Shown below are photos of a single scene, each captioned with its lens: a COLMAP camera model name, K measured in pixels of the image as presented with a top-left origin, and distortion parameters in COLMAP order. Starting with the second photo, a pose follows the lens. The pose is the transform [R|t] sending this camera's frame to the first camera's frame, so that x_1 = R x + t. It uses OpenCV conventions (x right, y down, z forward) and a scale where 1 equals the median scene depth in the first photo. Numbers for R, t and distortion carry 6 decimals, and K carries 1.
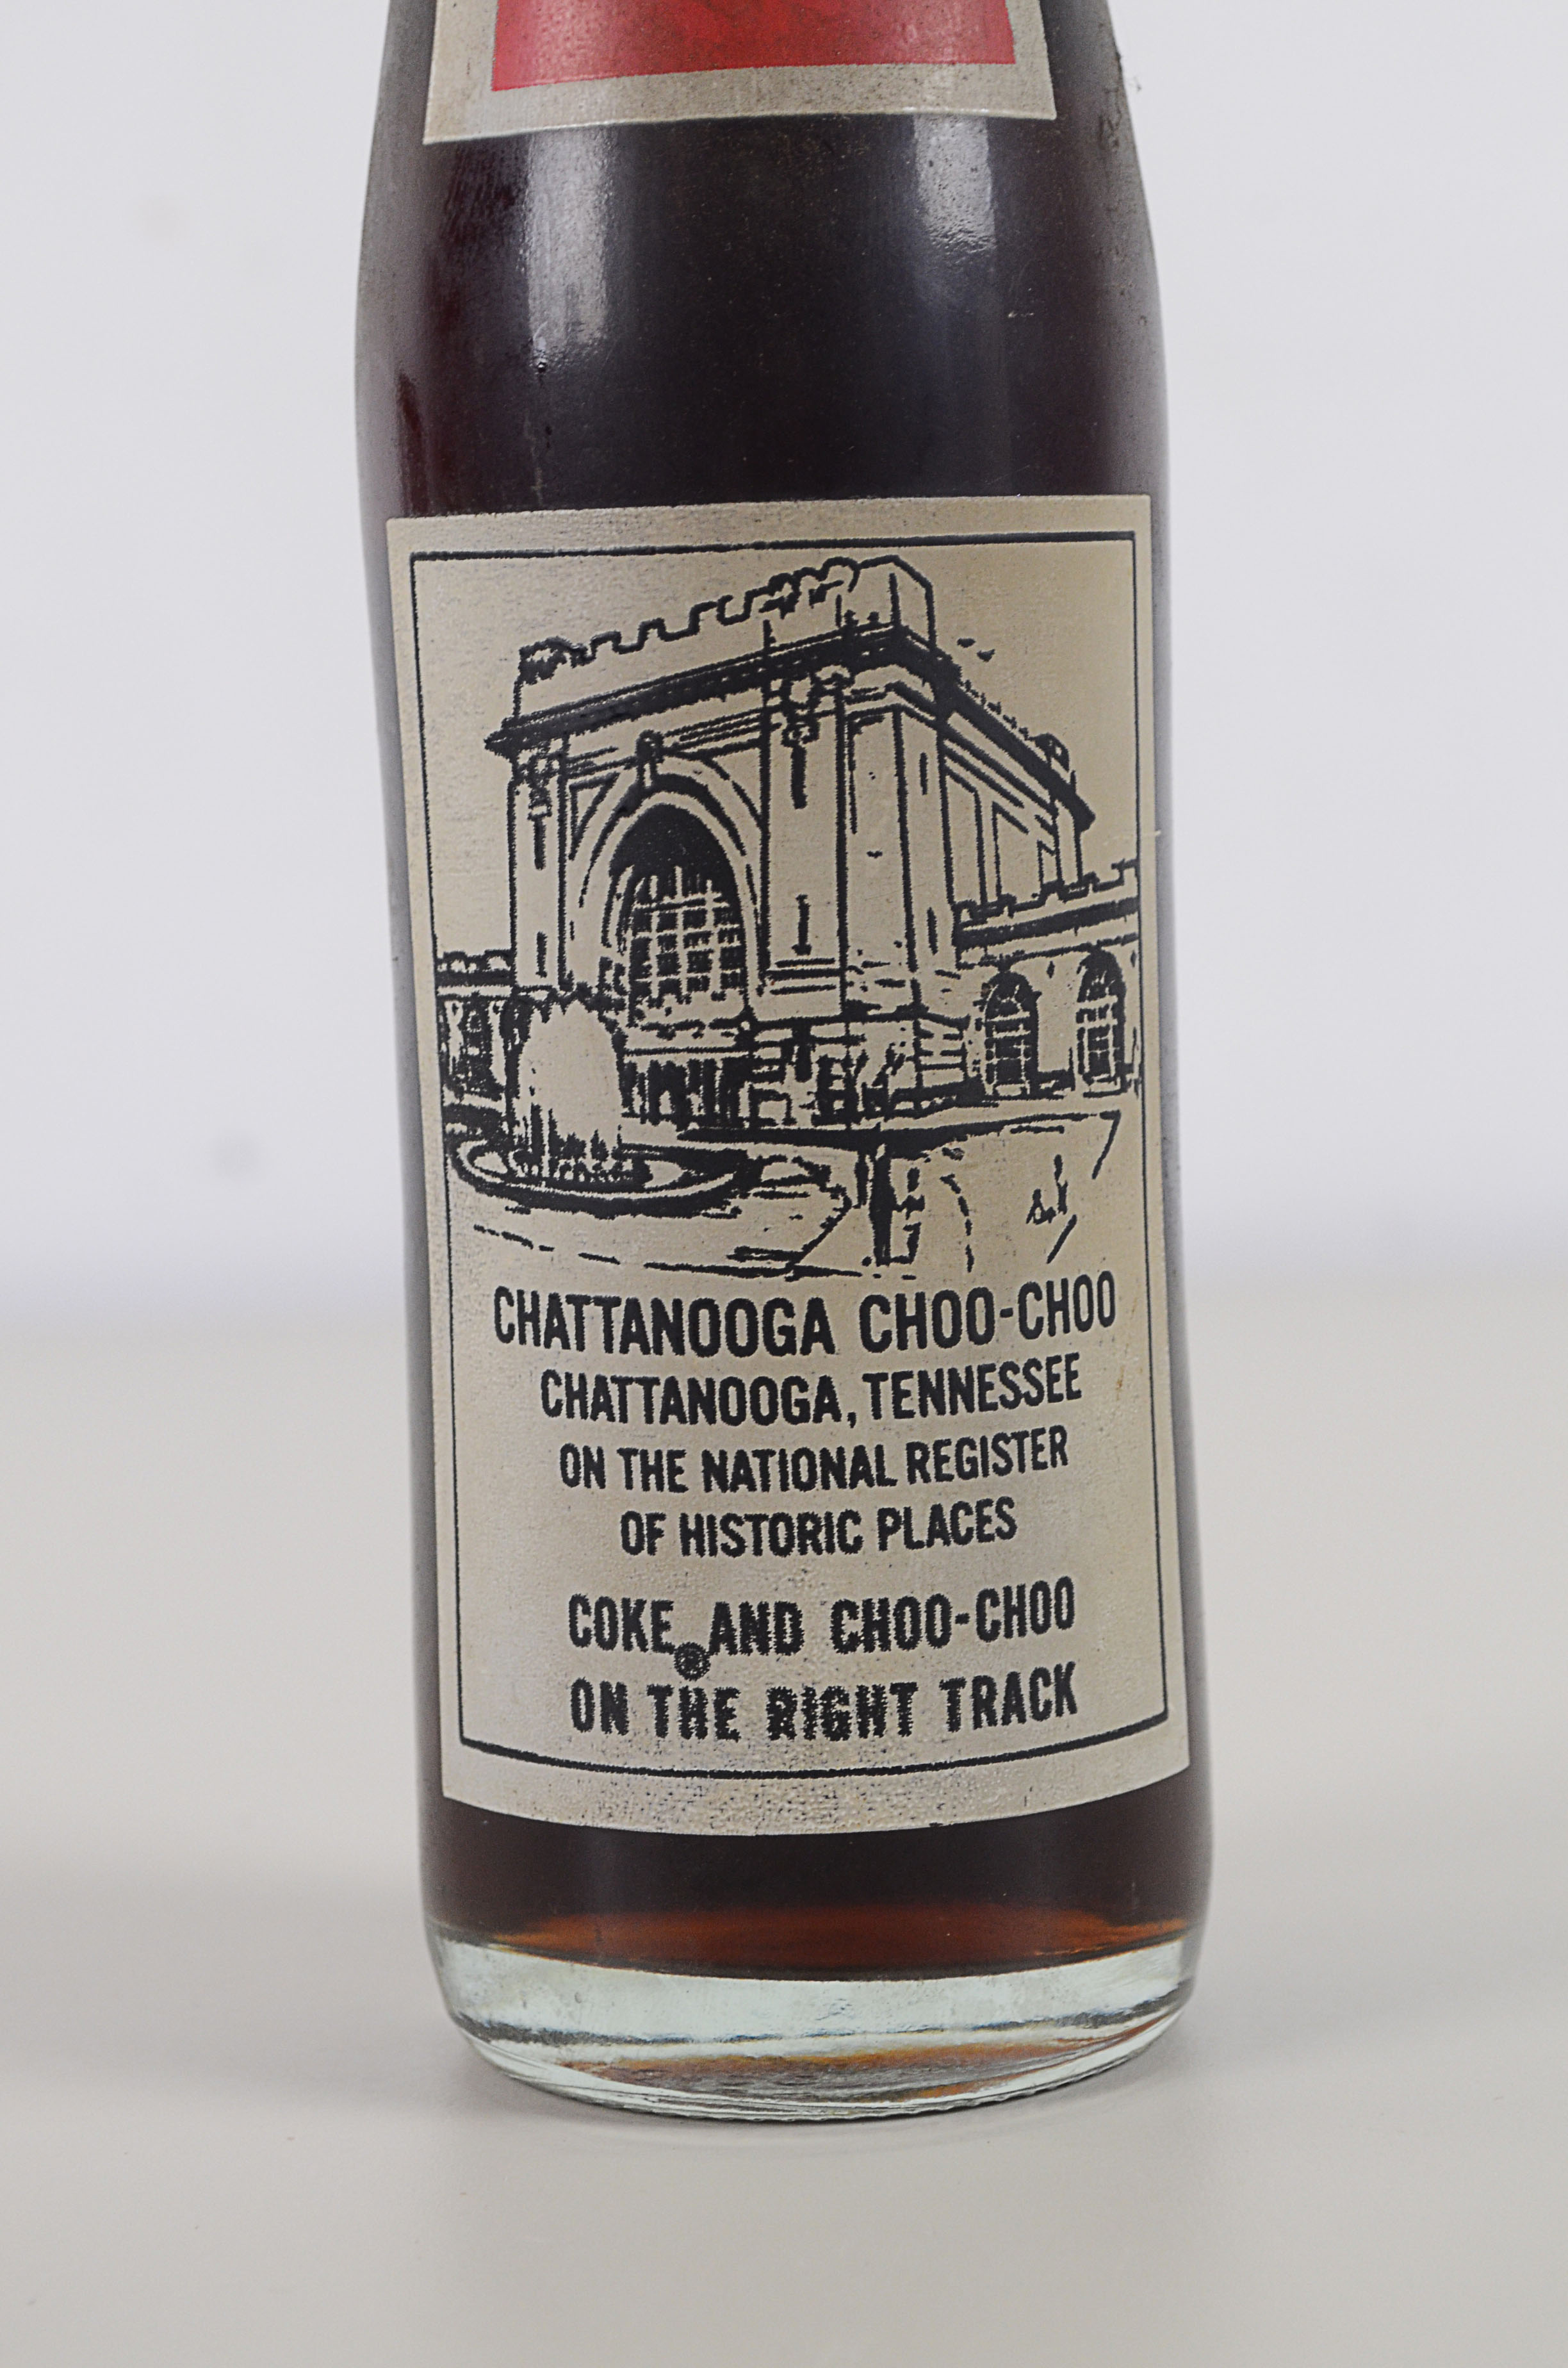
lens RADIAL K [[5123.4, 0, 776.5], [0, 5123.4, 1186.1], [0, 0, 1]] dist [-0.000177, 0.000000]
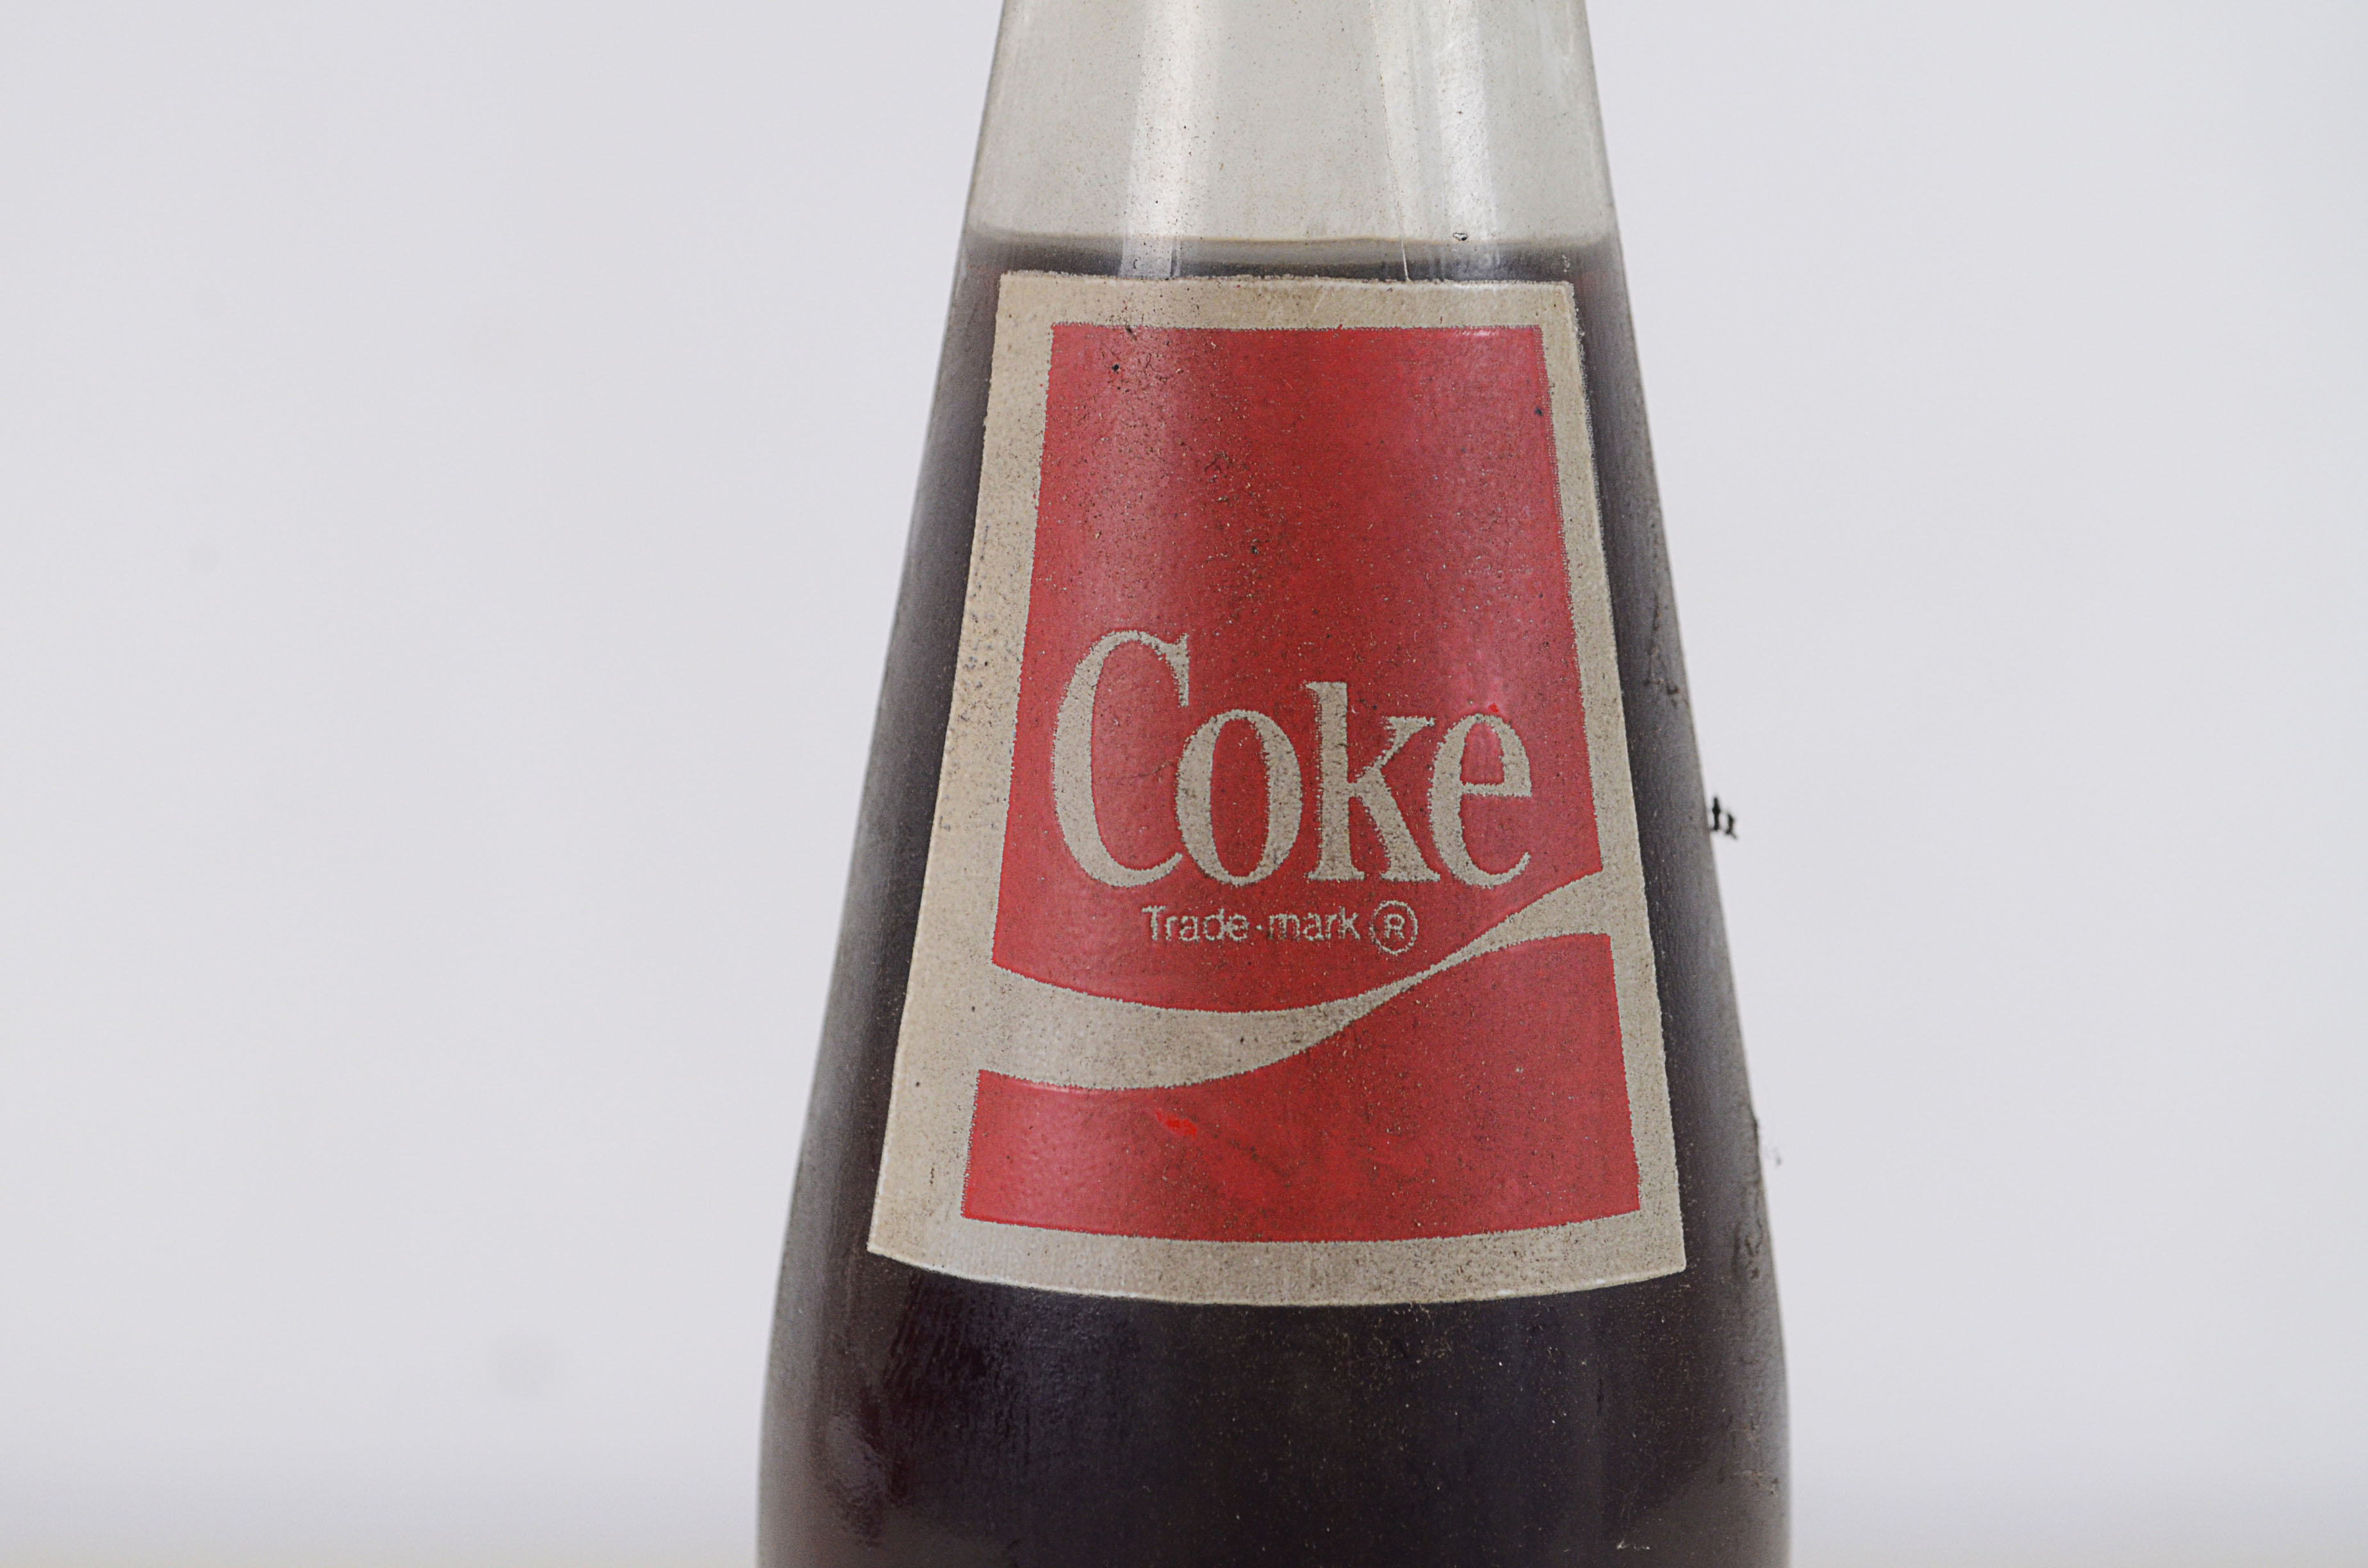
lens RADIAL K [[5123.4, 0, 1187.0], [0, 5123.4, 786.0], [0, 0, 1]] dist [-0.000177, 0.000000]
pose [[0.998480, 0.048417, 0.026319, -0.044868], [-0.048687, 0.998767, 0.009737, -0.285277], [-0.025815, -0.011004, 0.999606, 0.226903]]
